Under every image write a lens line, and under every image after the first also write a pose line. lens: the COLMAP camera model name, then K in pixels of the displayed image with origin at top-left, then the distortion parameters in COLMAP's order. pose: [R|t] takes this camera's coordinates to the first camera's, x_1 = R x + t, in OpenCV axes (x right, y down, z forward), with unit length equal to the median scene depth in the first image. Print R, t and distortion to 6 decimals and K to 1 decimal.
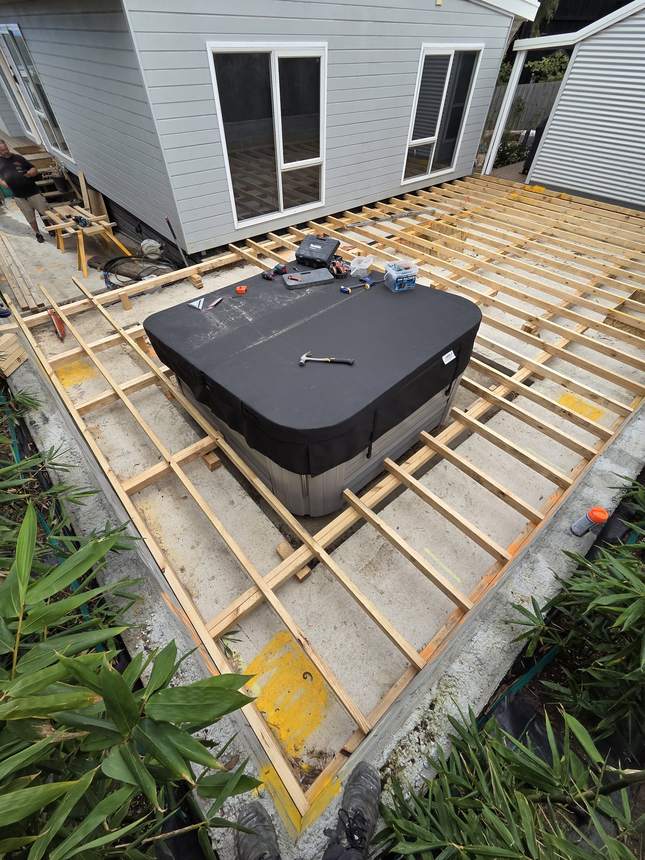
lens RADIAL K [[360.1, 0, 322.5], [0, 360.1, 430.0], [0, 0, 1]] dist [-0.000223, 0.000554]
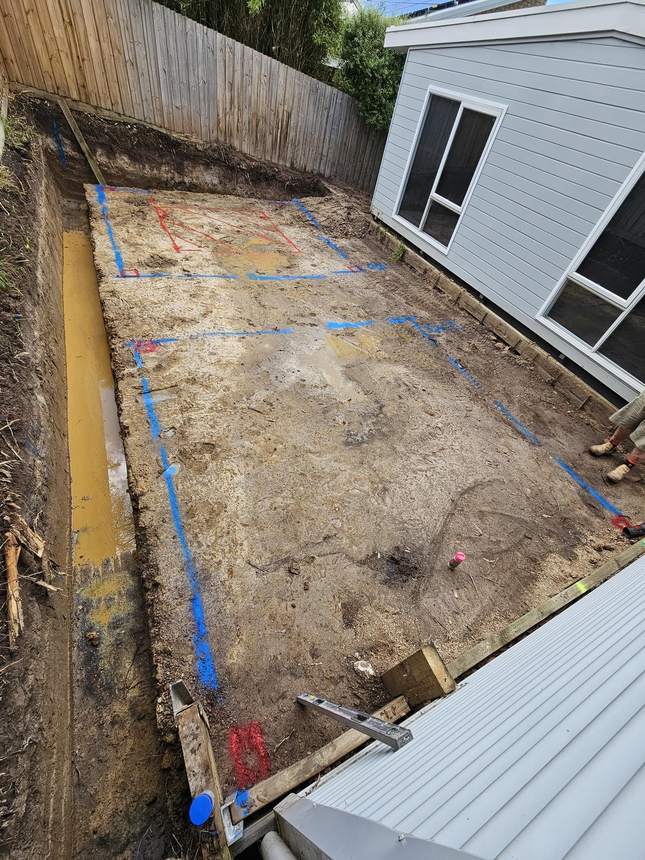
lens RADIAL K [[360.1, 0, 322.5], [0, 360.1, 430.0], [0, 0, 1]] dist [-0.000223, 0.000554]
pose [[-0.257448, 0.649403, -0.715539, 1.264020], [-0.833072, 0.226033, 0.504877, -0.832459], [0.489603, 0.726075, 0.482808, 0.805646]]
